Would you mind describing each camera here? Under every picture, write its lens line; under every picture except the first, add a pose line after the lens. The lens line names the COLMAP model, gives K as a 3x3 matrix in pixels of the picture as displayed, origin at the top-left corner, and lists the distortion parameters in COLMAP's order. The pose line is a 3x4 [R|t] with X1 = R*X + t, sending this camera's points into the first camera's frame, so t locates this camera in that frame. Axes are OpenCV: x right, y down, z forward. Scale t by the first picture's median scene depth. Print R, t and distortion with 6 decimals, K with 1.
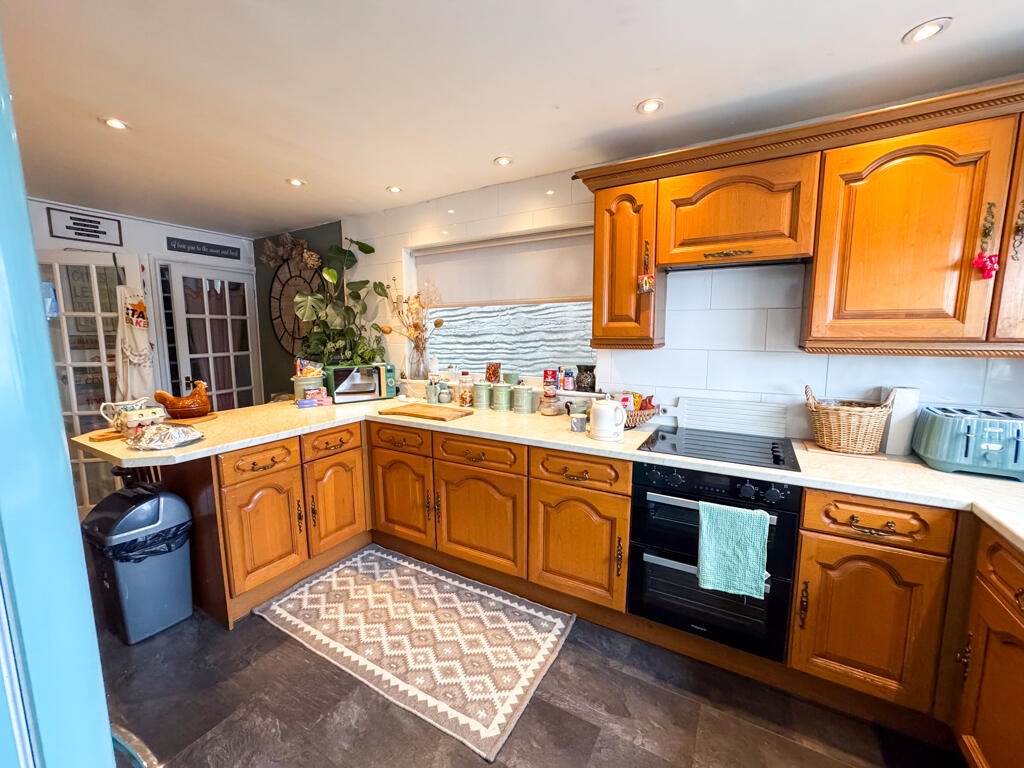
lens RADIAL K [[416.3, 0, 512.0], [0, 416.3, 384.0], [0, 0, 1]] dist [-0.033234, 0.013011]
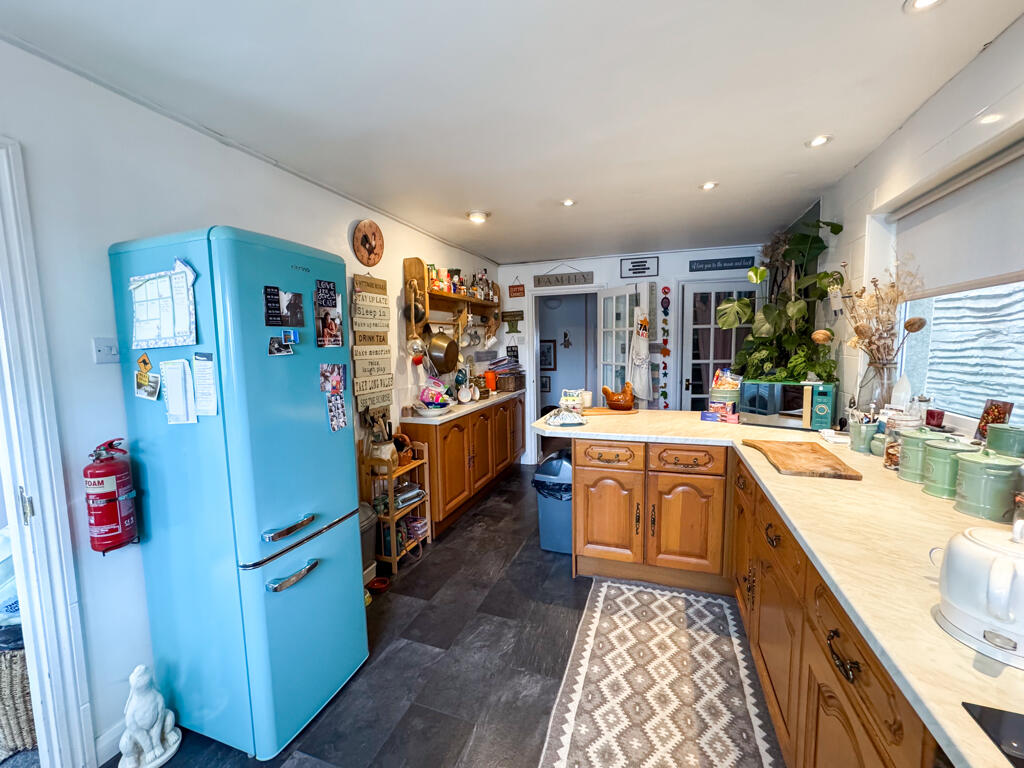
lens RADIAL K [[416.3, 0, 512.0], [0, 416.3, 384.0], [0, 0, 1]] dist [-0.033234, 0.013011]
pose [[0.179293, 0.092375, -0.979449, 0.411183], [-0.105720, 0.991626, 0.074171, -0.058756], [0.978099, 0.090249, 0.187558, 0.449909]]
